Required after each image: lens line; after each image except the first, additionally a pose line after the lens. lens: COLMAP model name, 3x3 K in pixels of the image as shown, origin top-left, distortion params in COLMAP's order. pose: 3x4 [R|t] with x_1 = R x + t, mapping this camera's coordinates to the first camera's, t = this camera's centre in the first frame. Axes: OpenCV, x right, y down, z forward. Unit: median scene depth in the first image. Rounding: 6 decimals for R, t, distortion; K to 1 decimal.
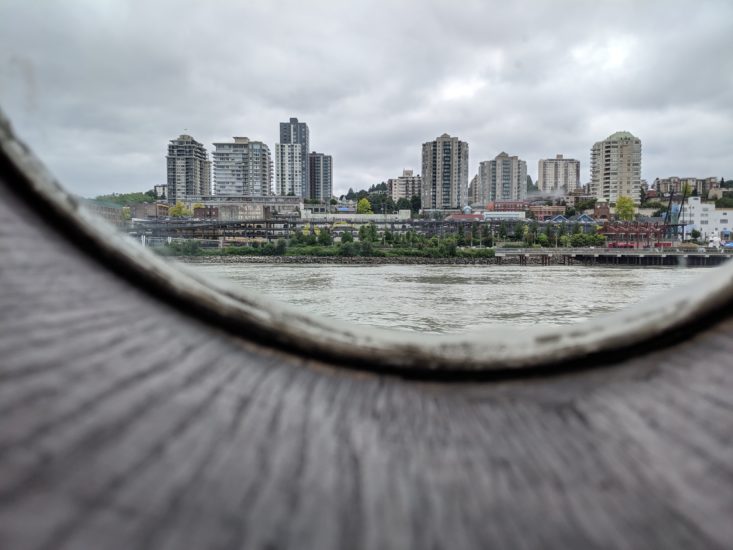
lens RADIAL K [[580.1, 0, 364.6], [0, 580.1, 275.4], [0, 0, 1]] dist [0.014593, -0.000613]
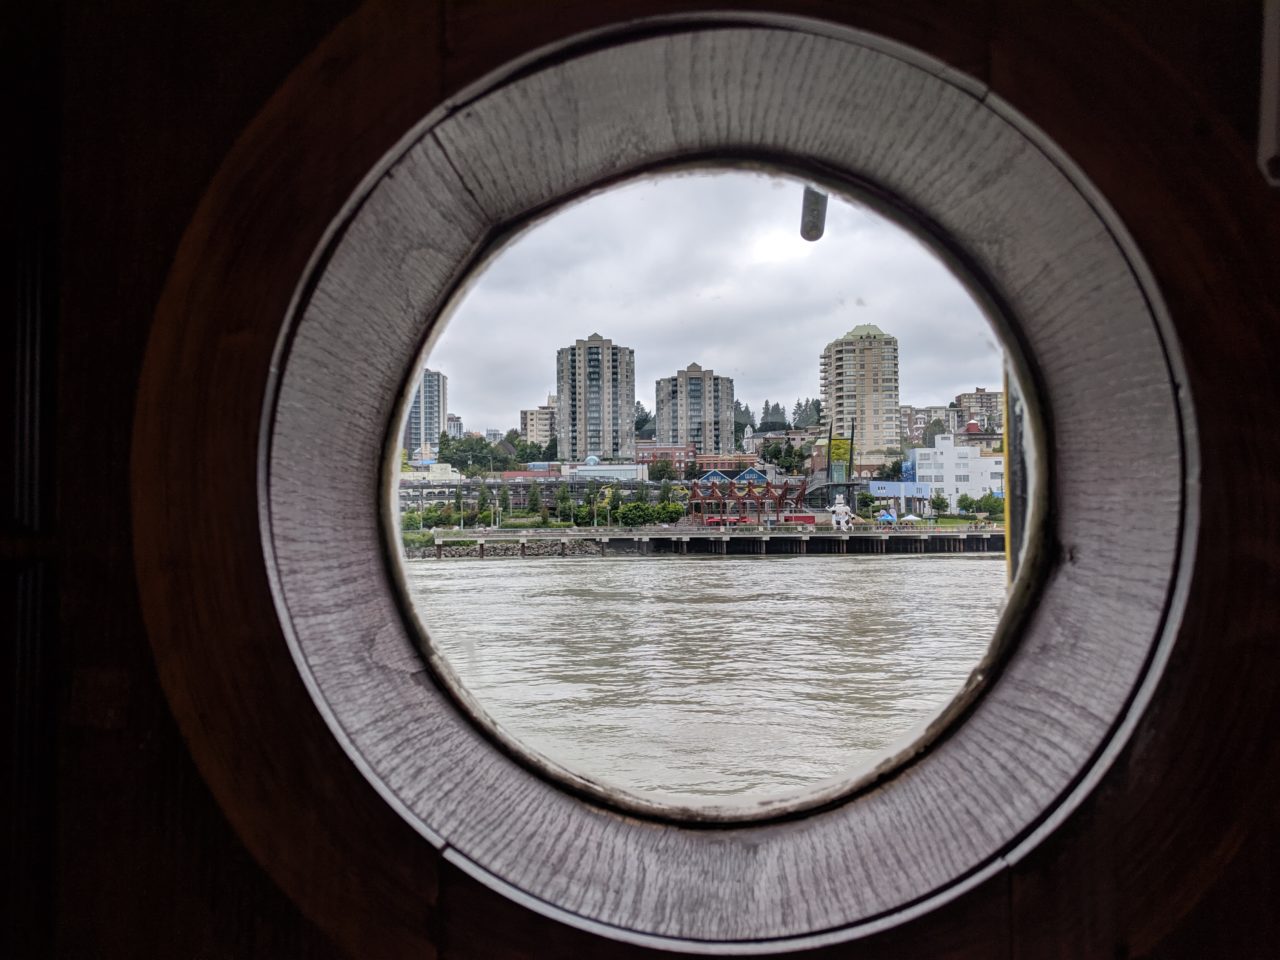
lens RADIAL K [[1013.0, 0, 644.2], [0, 1013.0, 480.7], [0, 0, 1]] dist [0.014593, -0.000613]
pose [[0.997149, -0.015910, -0.073765, 0.248404], [0.008973, 0.995584, -0.093442, -0.711130], [0.074926, 0.092514, 0.992888, -2.636067]]
